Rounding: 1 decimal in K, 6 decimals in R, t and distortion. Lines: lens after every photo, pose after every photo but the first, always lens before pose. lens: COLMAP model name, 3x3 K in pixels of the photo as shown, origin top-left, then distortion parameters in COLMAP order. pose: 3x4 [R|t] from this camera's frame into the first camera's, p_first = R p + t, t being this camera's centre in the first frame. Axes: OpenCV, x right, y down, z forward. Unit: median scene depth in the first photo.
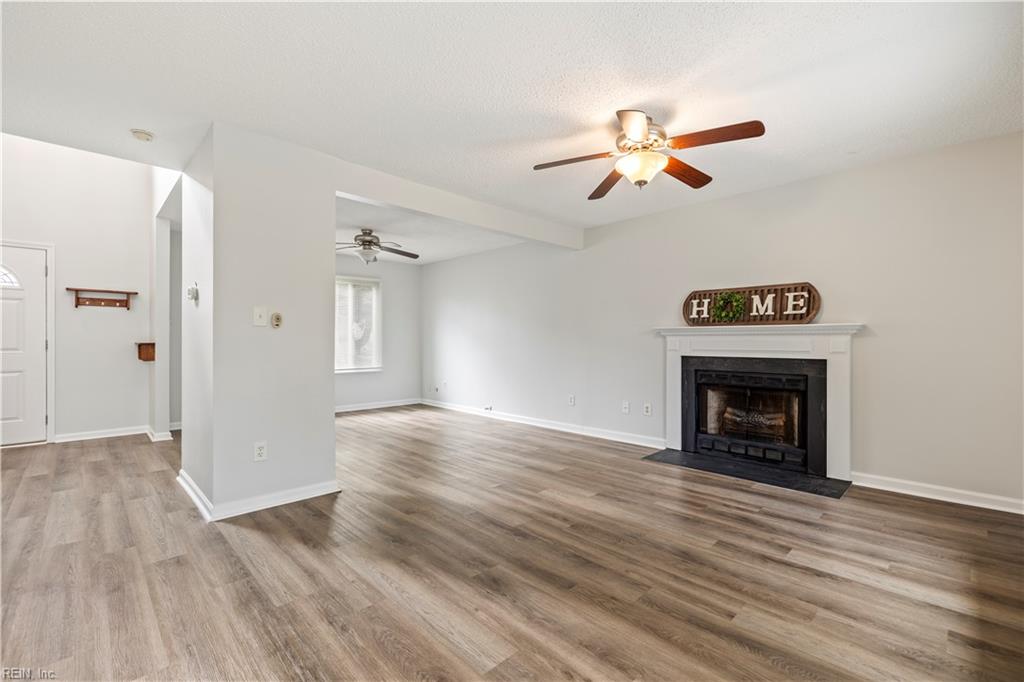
lens RADIAL K [[434.2, 0, 509.3], [0, 434.2, 342.3], [0, 0, 1]] dist [-0.002603, 0.000082]
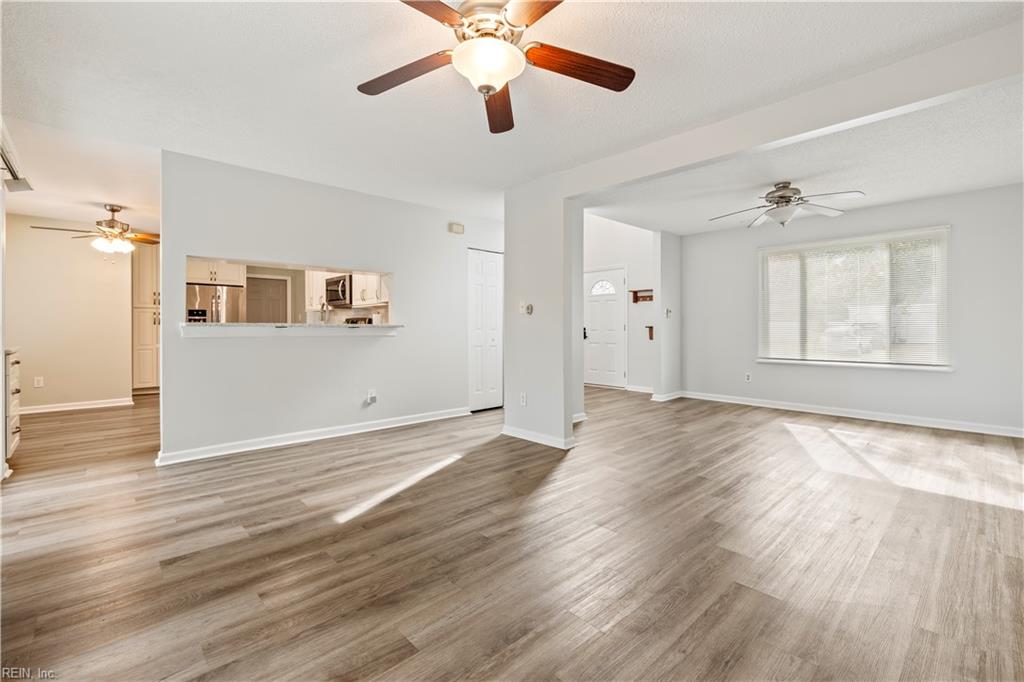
lens RADIAL K [[434.2, 0, 496.0], [0, 434.2, 324.7], [0, 0, 1]] dist [-0.002603, 0.000082]
pose [[-0.011342, -0.005459, -0.999921, 1.197671], [0.001531, 0.999984, -0.005477, 0.008827], [0.999935, -0.001593, -0.011334, 1.229587]]
